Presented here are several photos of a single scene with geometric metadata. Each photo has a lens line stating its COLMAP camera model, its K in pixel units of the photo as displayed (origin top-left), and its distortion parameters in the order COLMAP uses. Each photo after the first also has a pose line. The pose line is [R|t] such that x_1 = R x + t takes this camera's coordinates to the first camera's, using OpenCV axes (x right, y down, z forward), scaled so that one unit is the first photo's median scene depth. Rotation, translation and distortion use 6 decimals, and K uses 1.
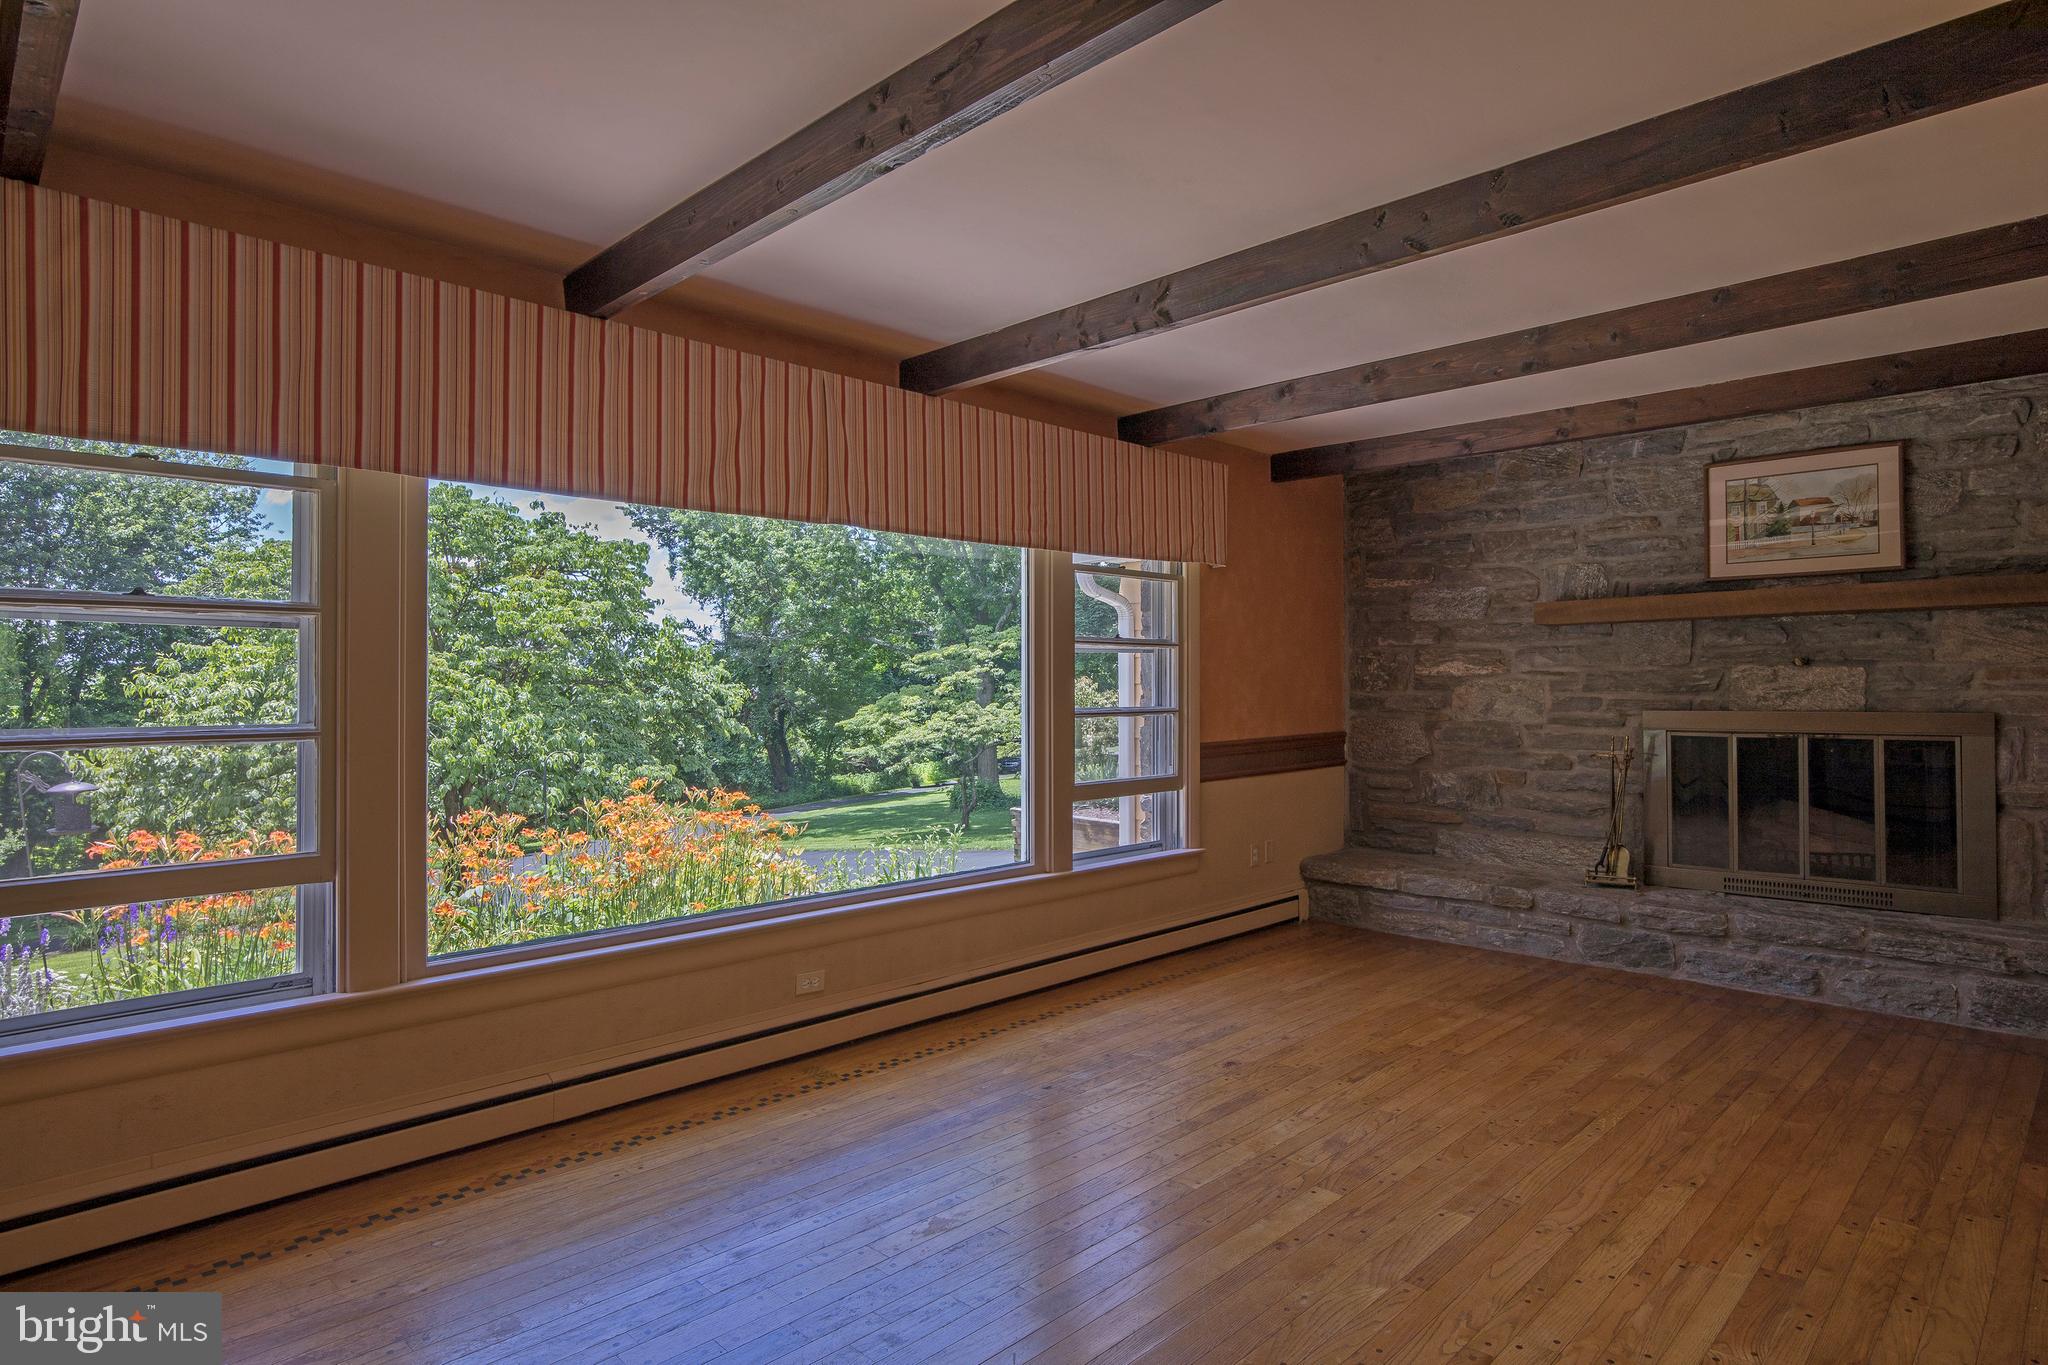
lens RADIAL K [[1124.1, 0, 1036.7], [0, 1124.1, 685.7], [0, 0, 1]] dist [-0.013675, -0.000350]
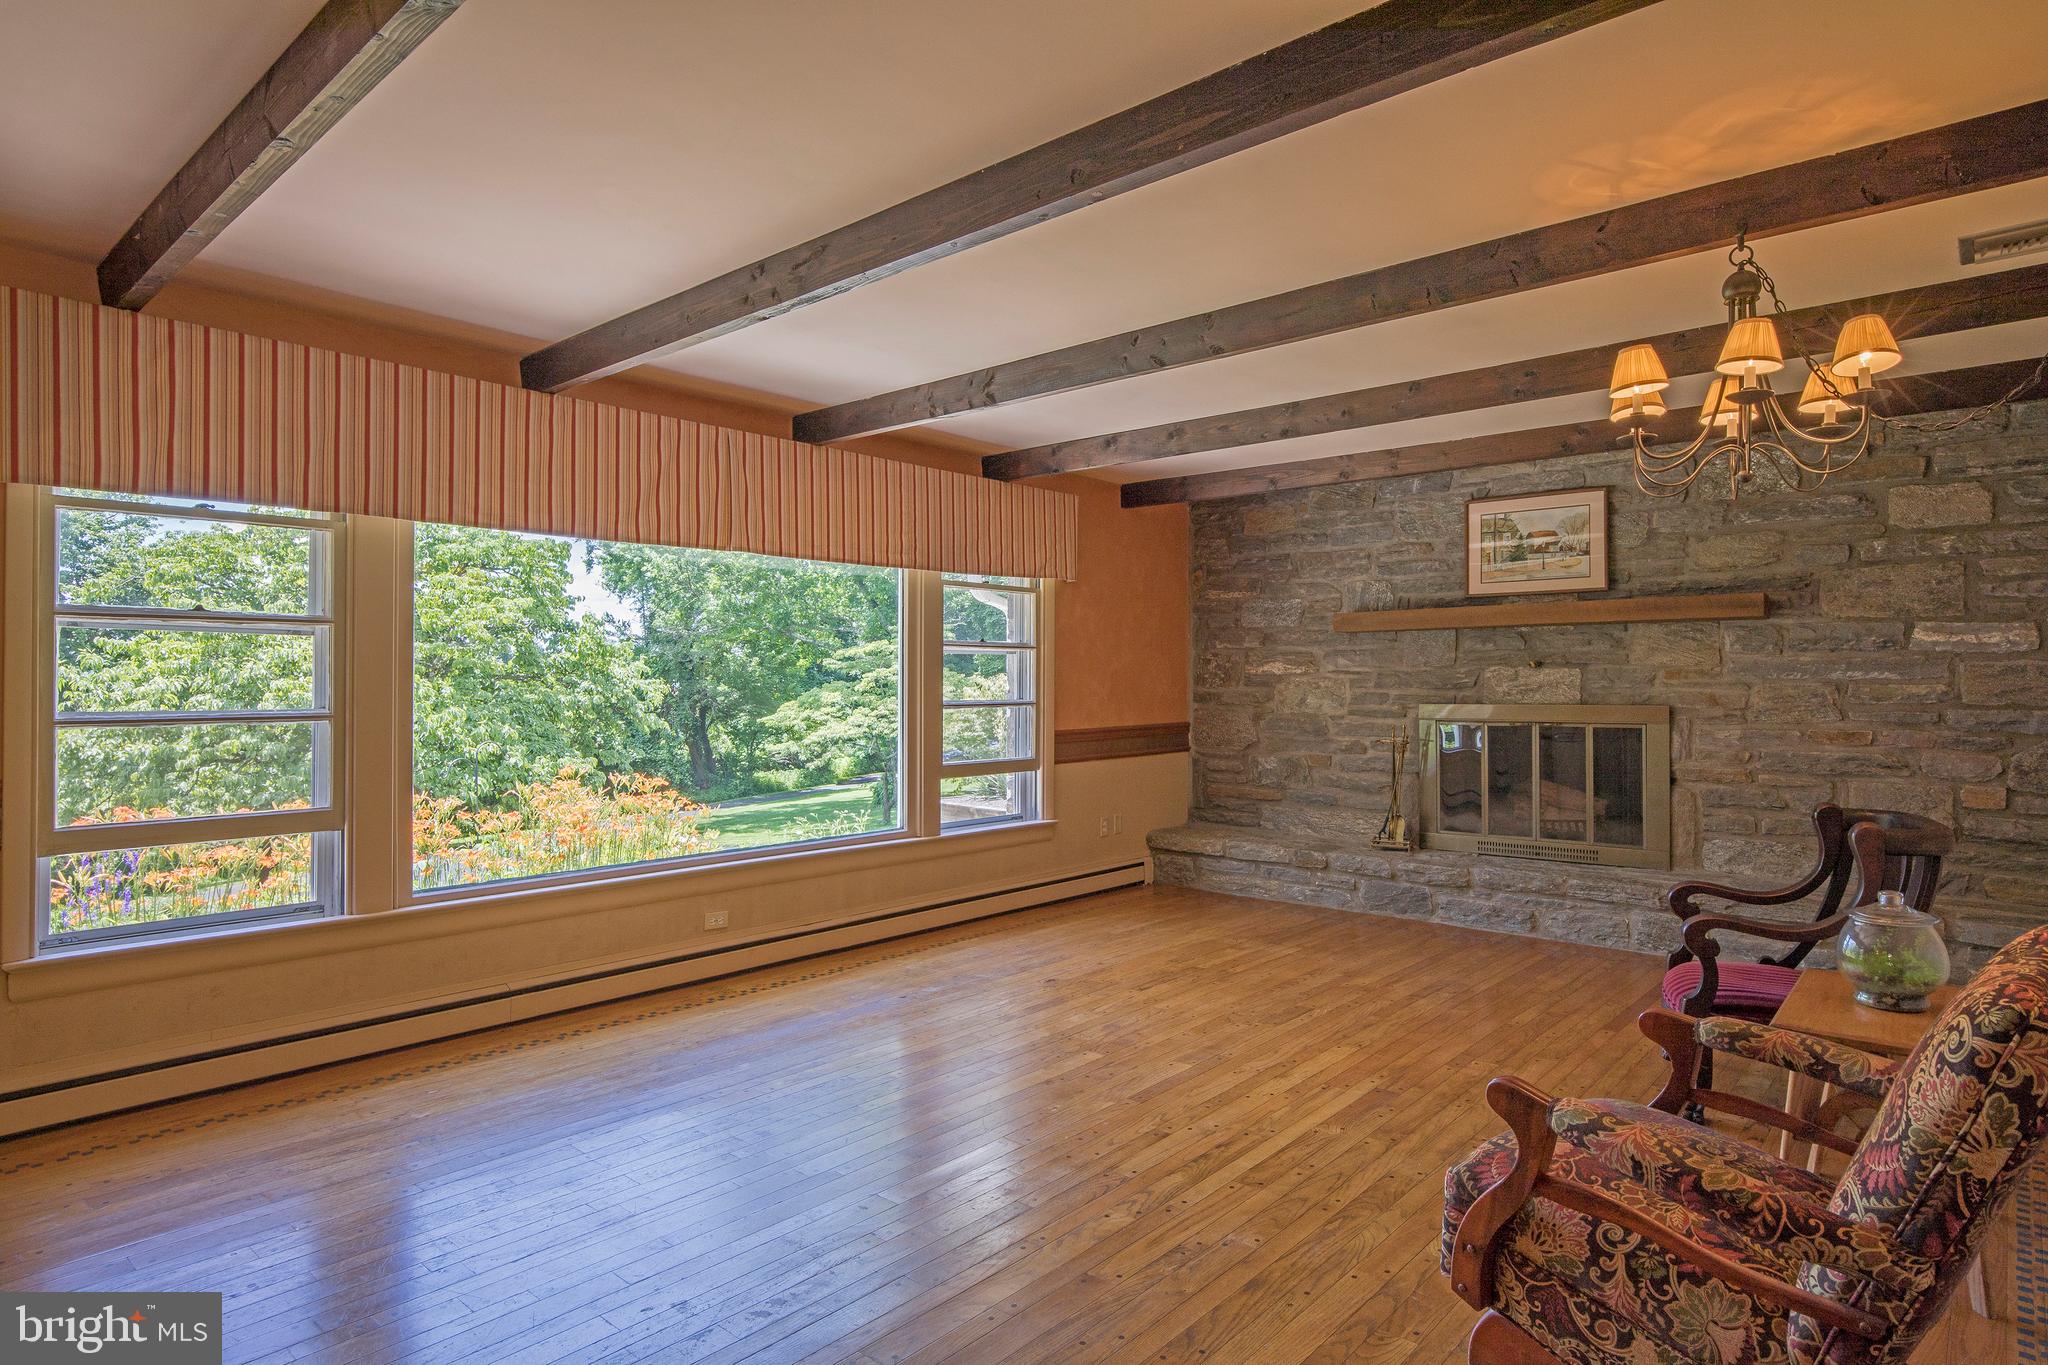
lens RADIAL K [[1155.3, 0, 1024.0], [0, 1155.3, 682.5], [0, 0, 1]] dist [-0.001013, -0.023029]
pose [[0.998909, 0.002960, 0.046601, 0.057014], [-0.002965, 0.999996, 0.000048, 0.000418], [-0.046600, -0.000186, 0.998914, -0.212946]]
